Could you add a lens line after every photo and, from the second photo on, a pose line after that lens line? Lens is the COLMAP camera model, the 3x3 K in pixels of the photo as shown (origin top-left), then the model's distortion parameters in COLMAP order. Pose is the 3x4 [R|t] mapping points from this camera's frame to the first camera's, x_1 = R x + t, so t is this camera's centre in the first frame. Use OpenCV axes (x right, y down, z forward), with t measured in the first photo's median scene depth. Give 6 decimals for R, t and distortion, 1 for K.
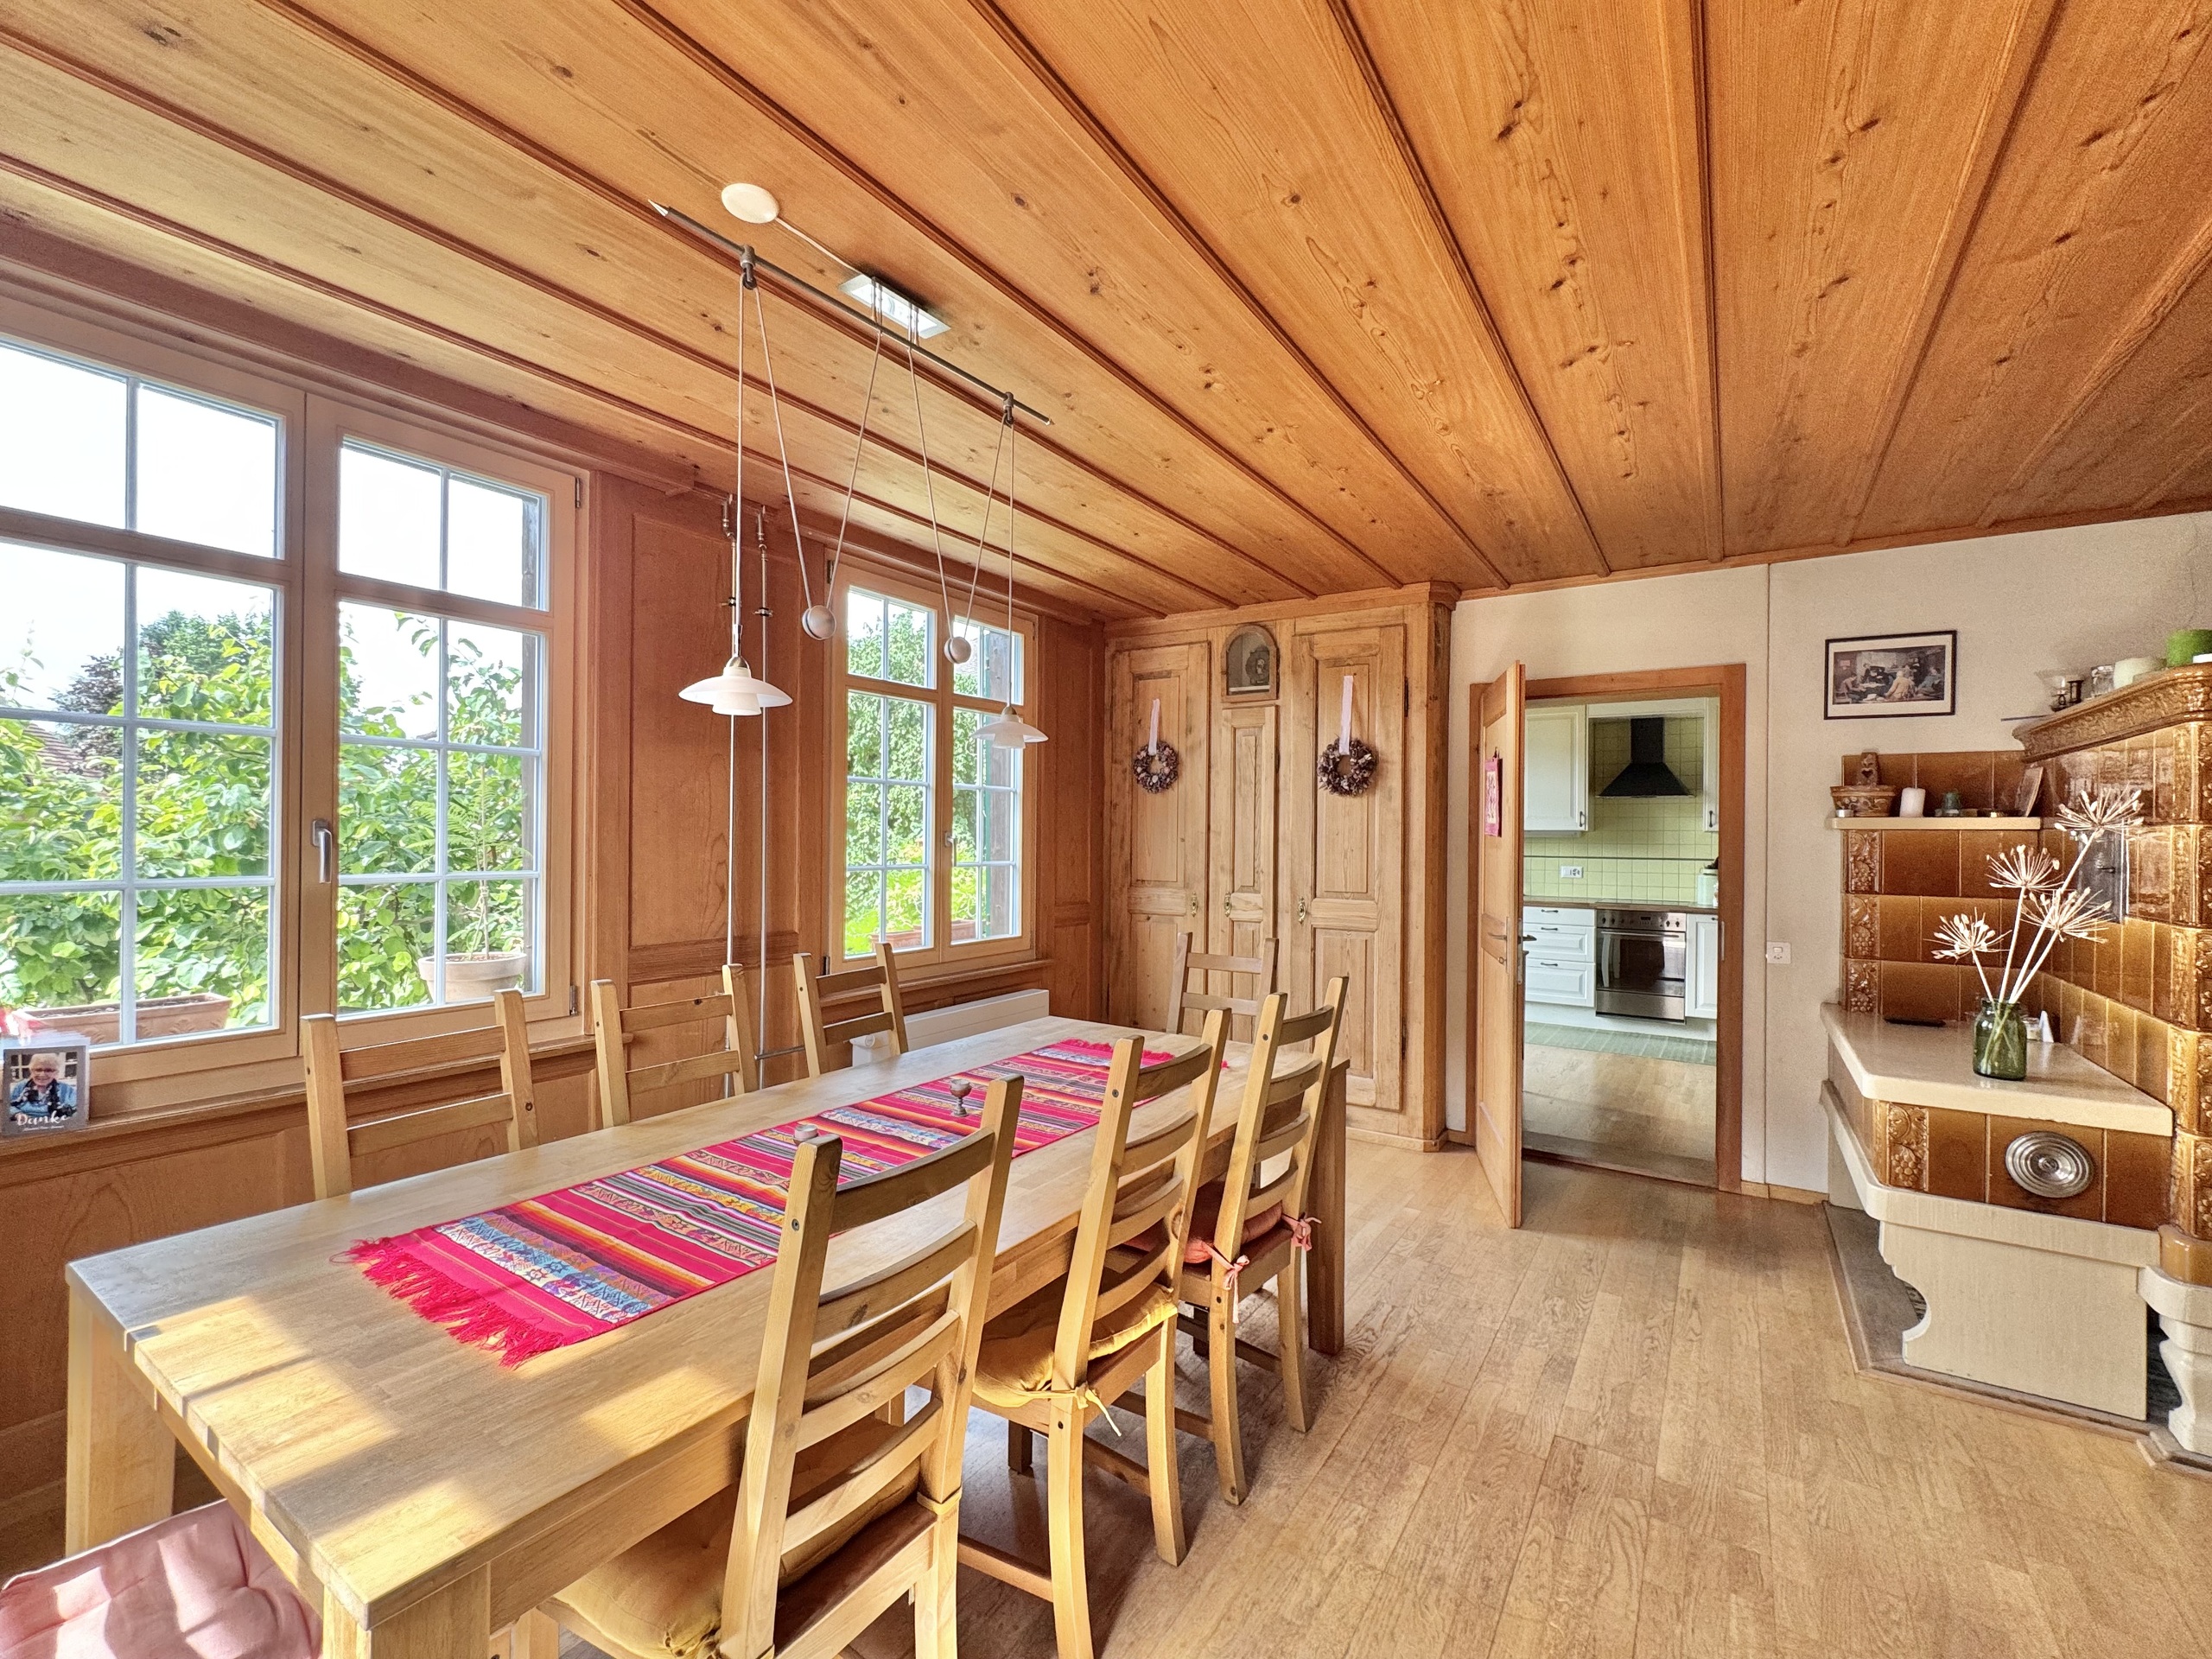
lens RADIAL K [[963.3, 0, 1105.3], [0, 963.3, 830.0], [0, 0, 1]] dist [-0.004558, 0.000665]
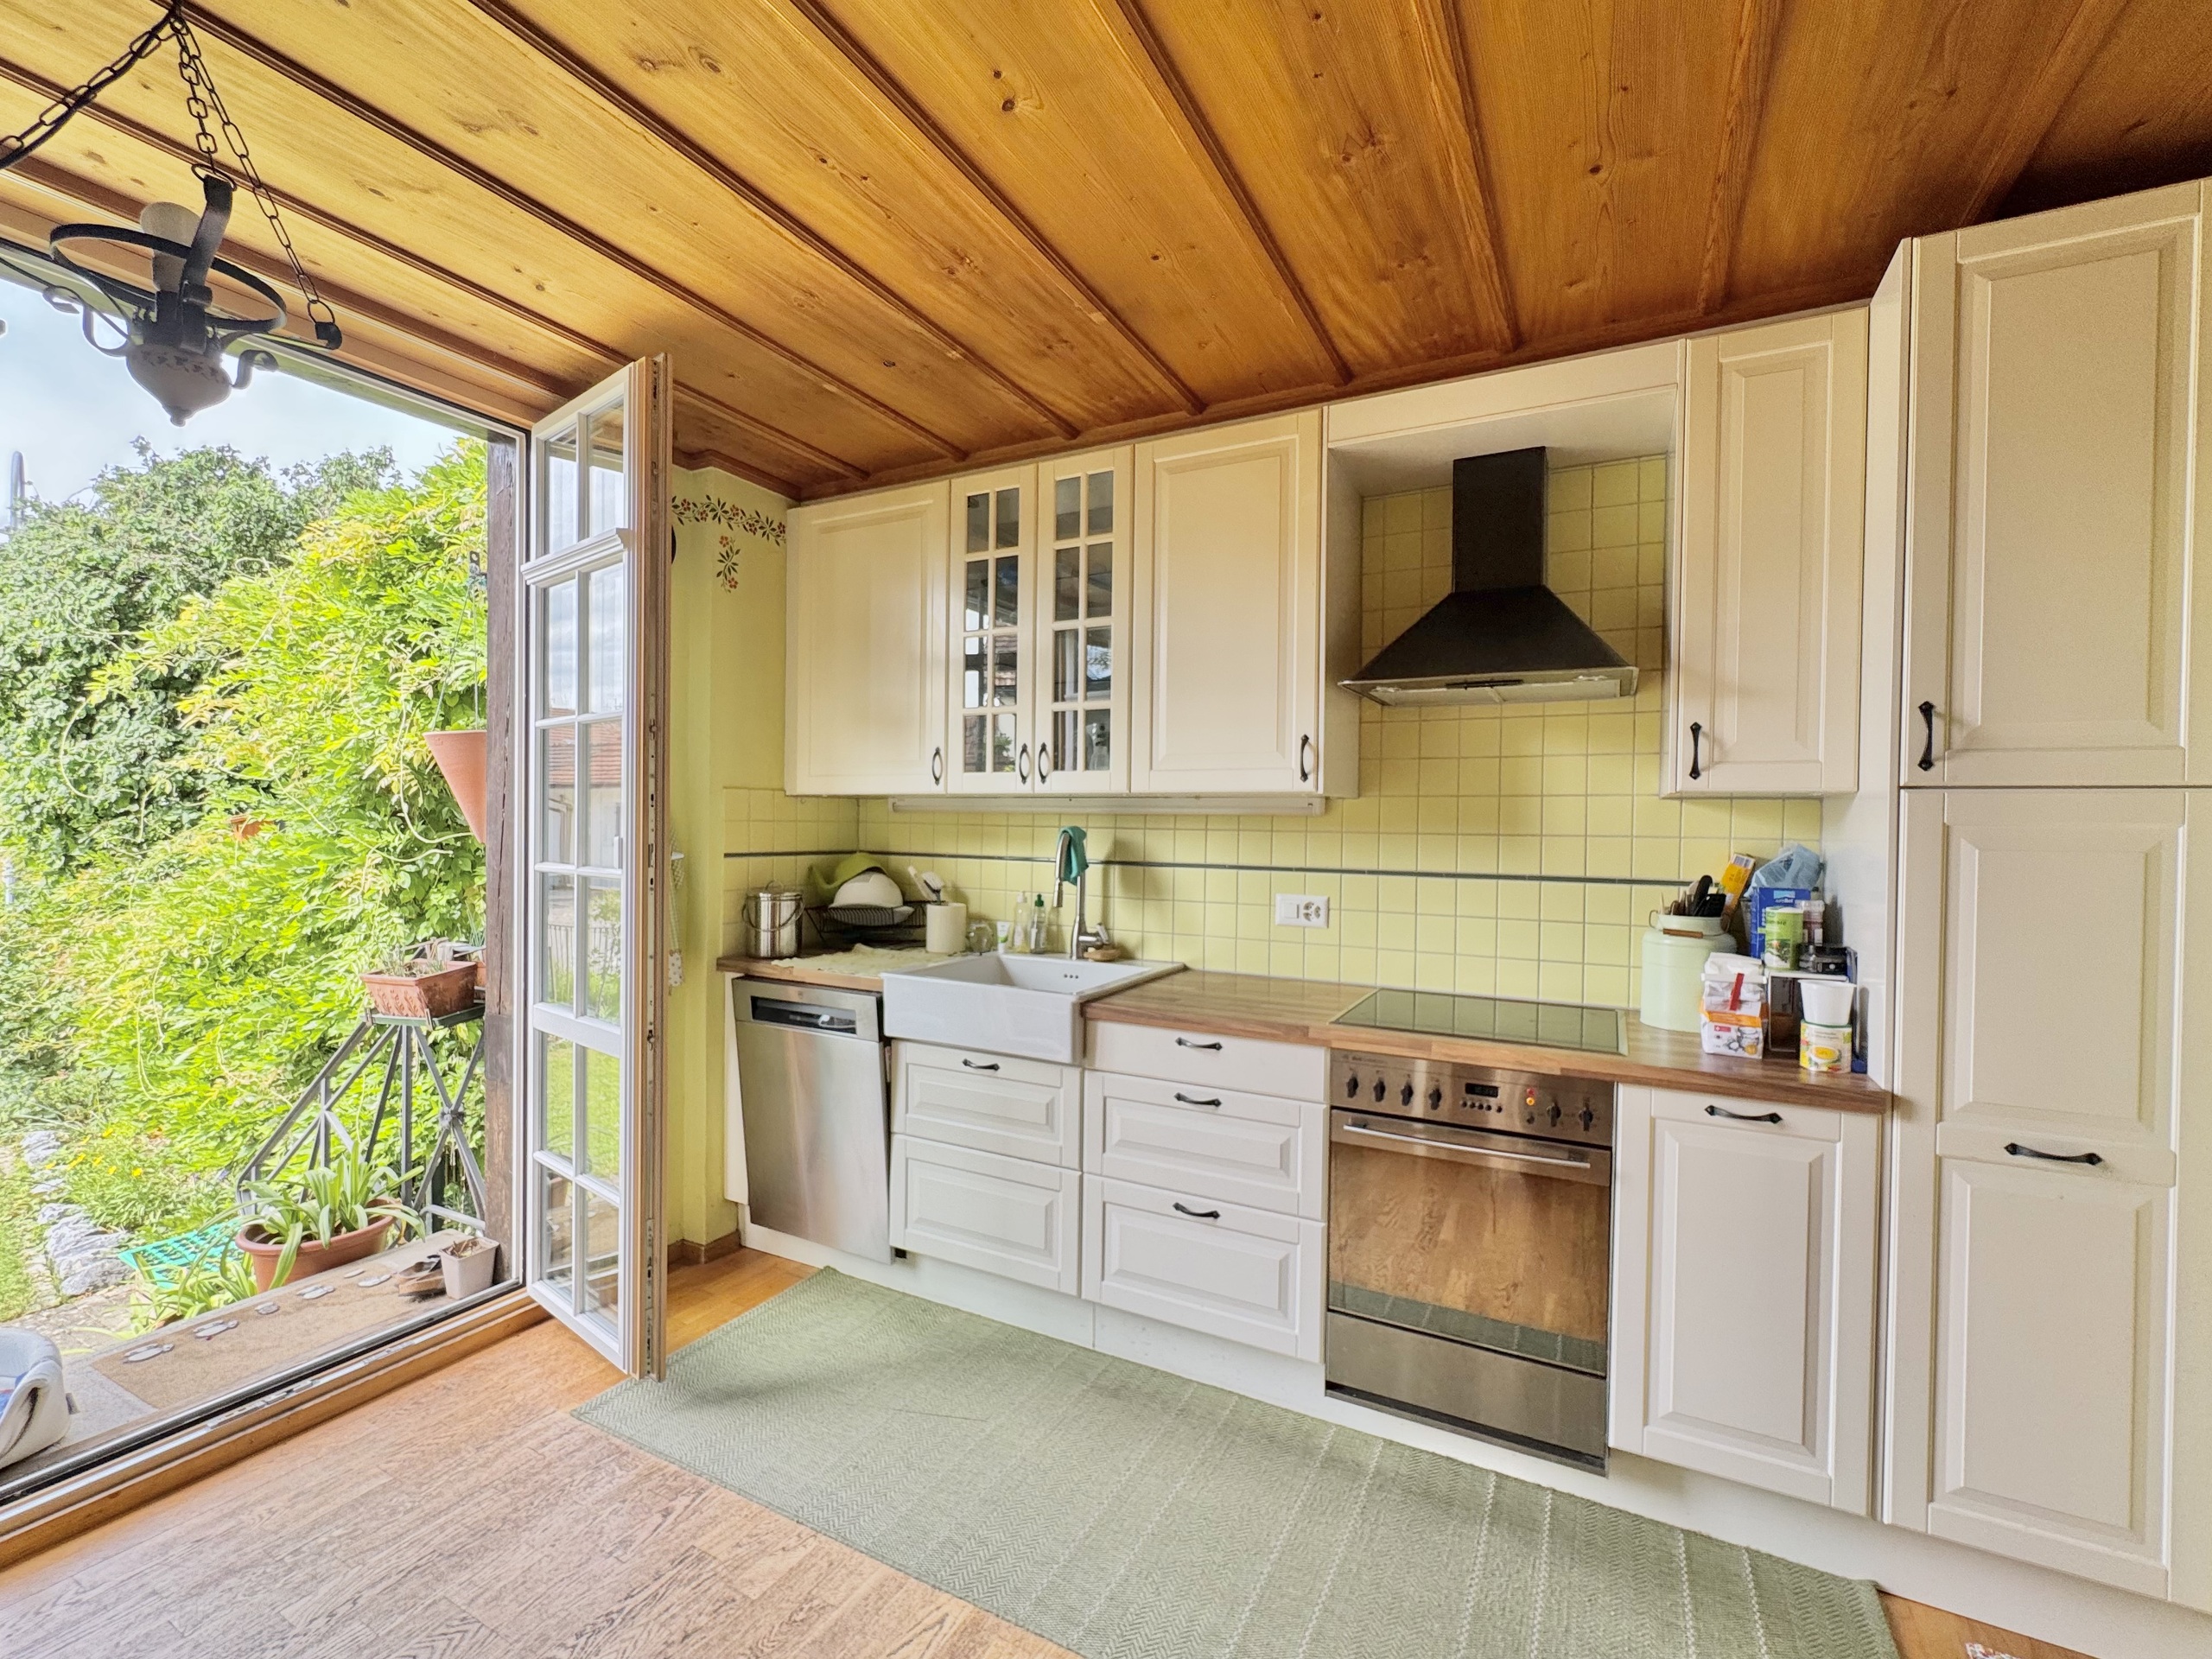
lens RADIAL K [[963.3, 0, 1107.9], [0, 963.3, 829.5], [0, 0, 1]] dist [-0.004558, 0.000665]
pose [[0.994619, 0.002780, 0.103568, 0.344695], [-0.004836, 0.999796, 0.019614, 0.006053], [-0.103492, -0.020009, 0.994429, 0.595915]]
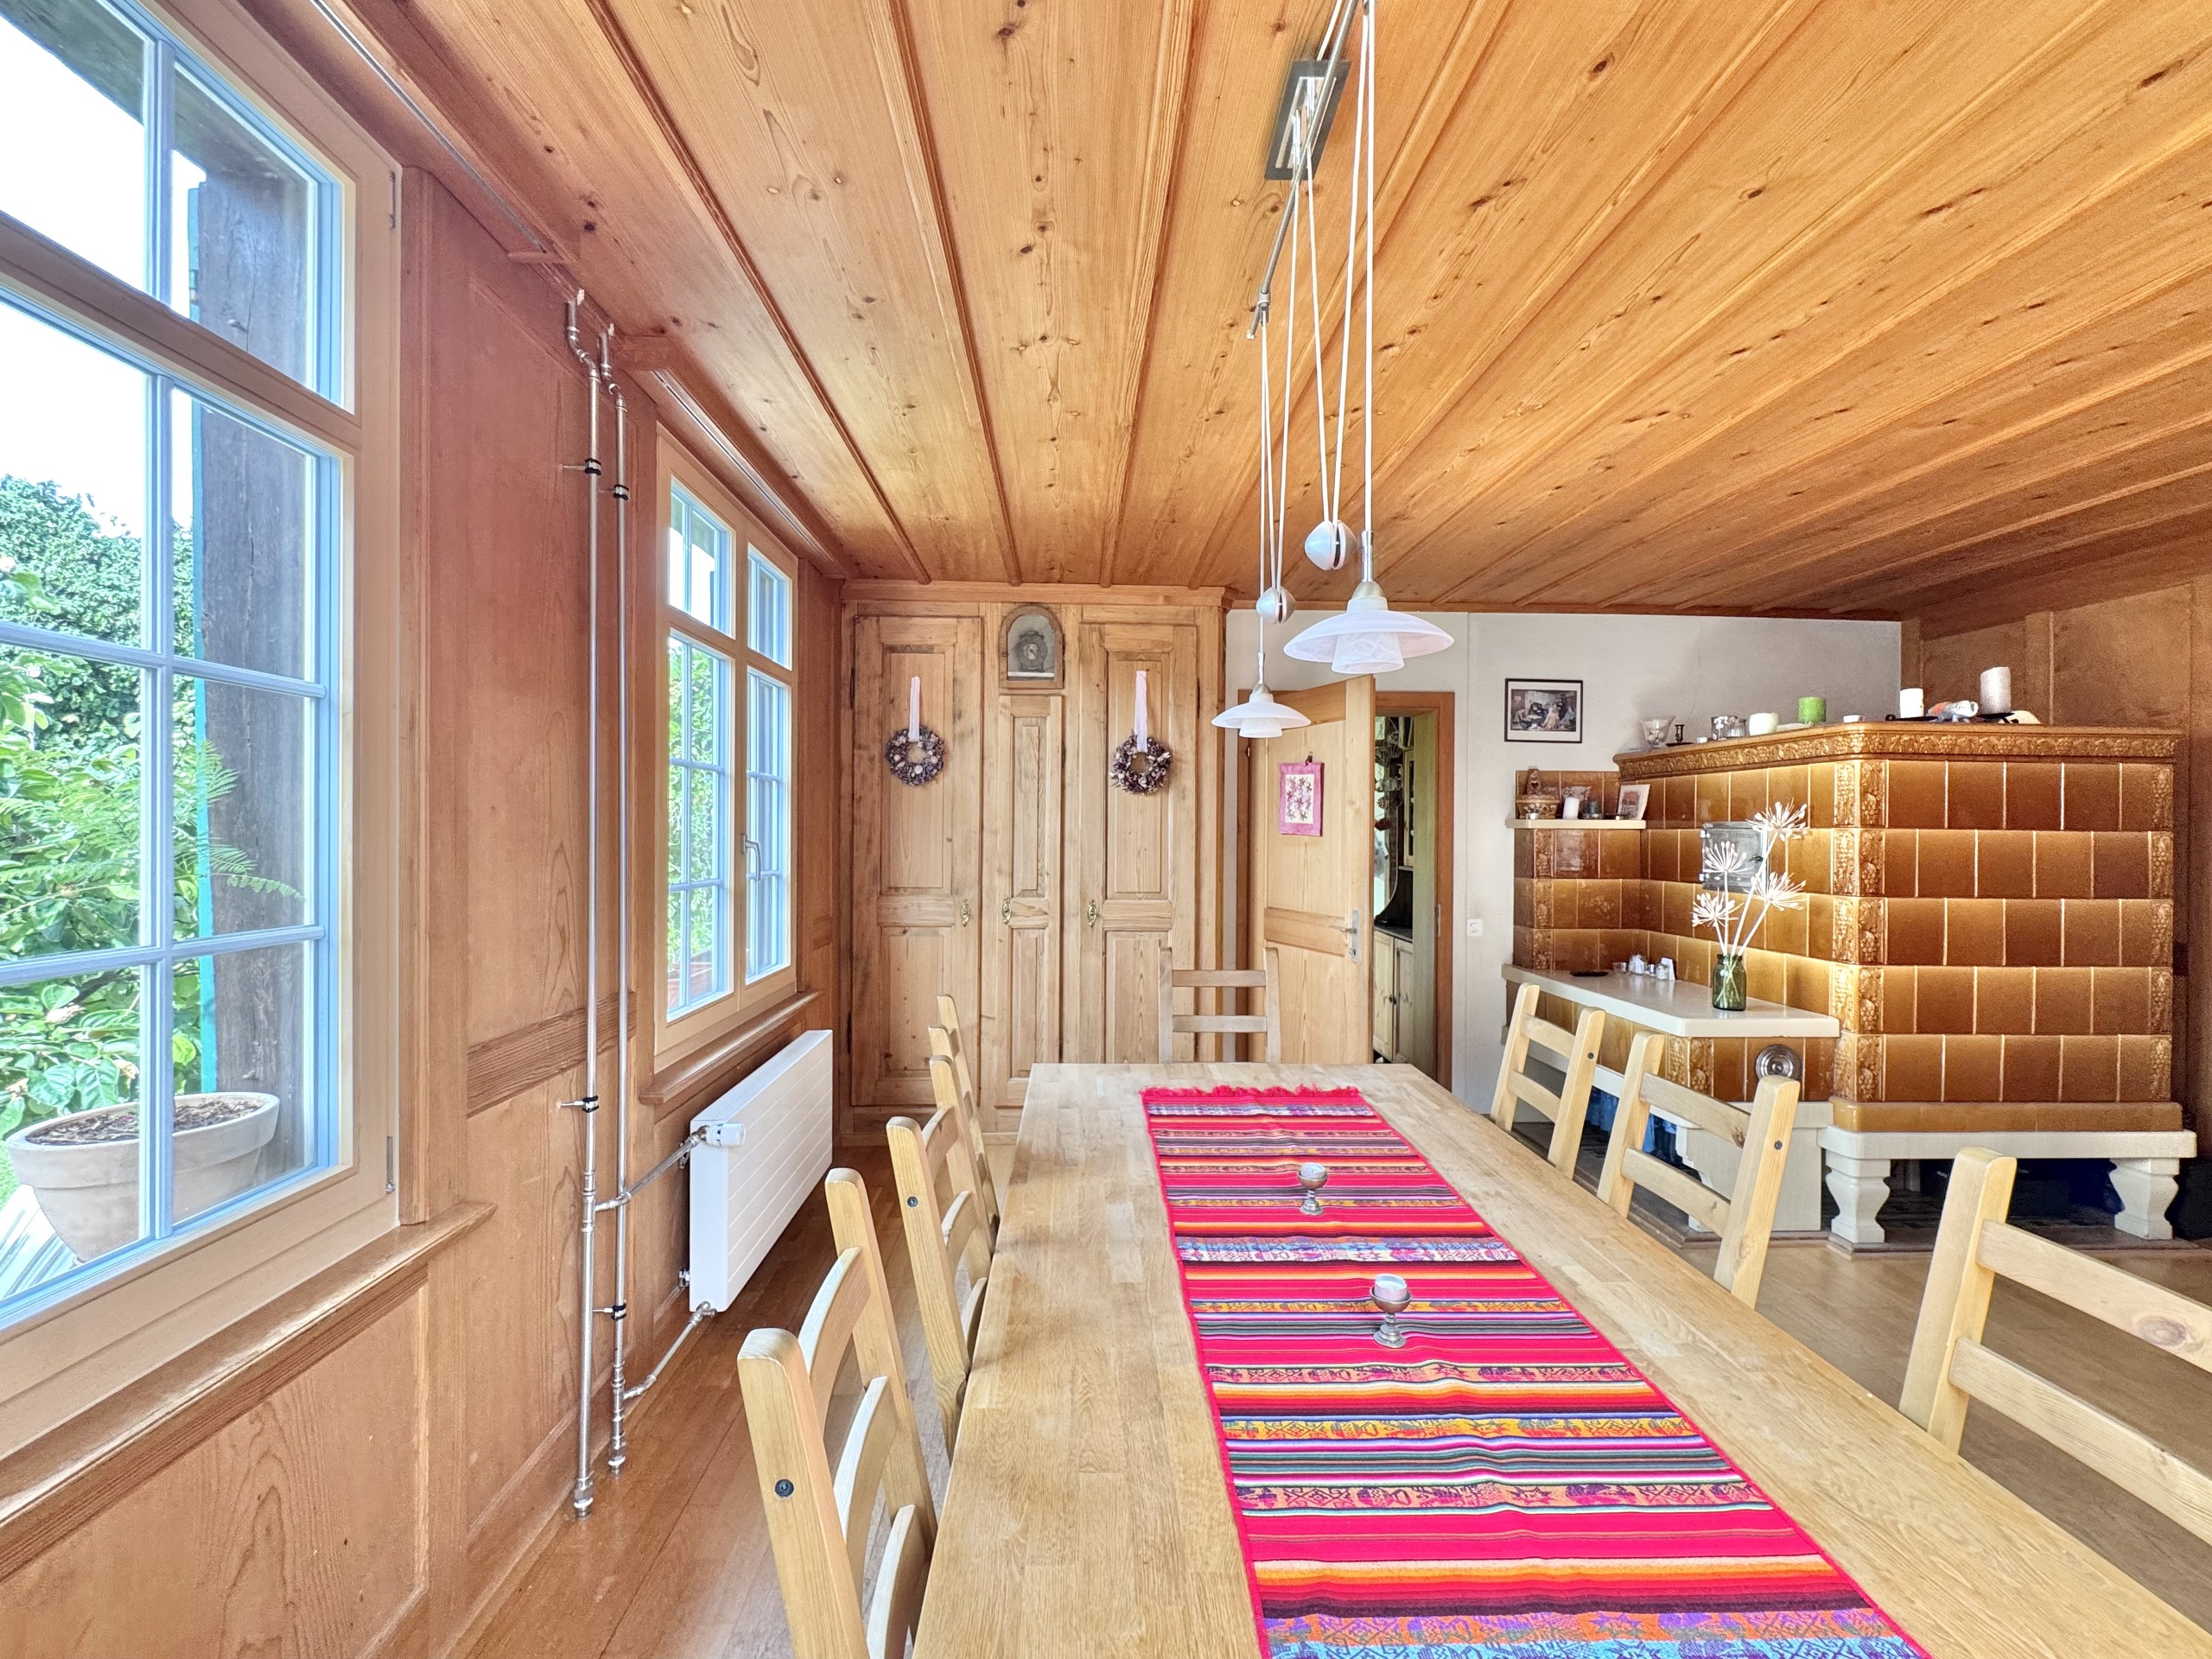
lens RADIAL K [[963.3, 0, 1105.3], [0, 963.3, 831.2], [0, 0, 1]] dist [-0.004558, 0.000665]
pose [[0.815345, -0.004838, 0.578956, -0.351837], [-0.001017, 0.999952, 0.009789, -0.007315], [-0.578975, -0.008570, 0.815300, 0.226888]]
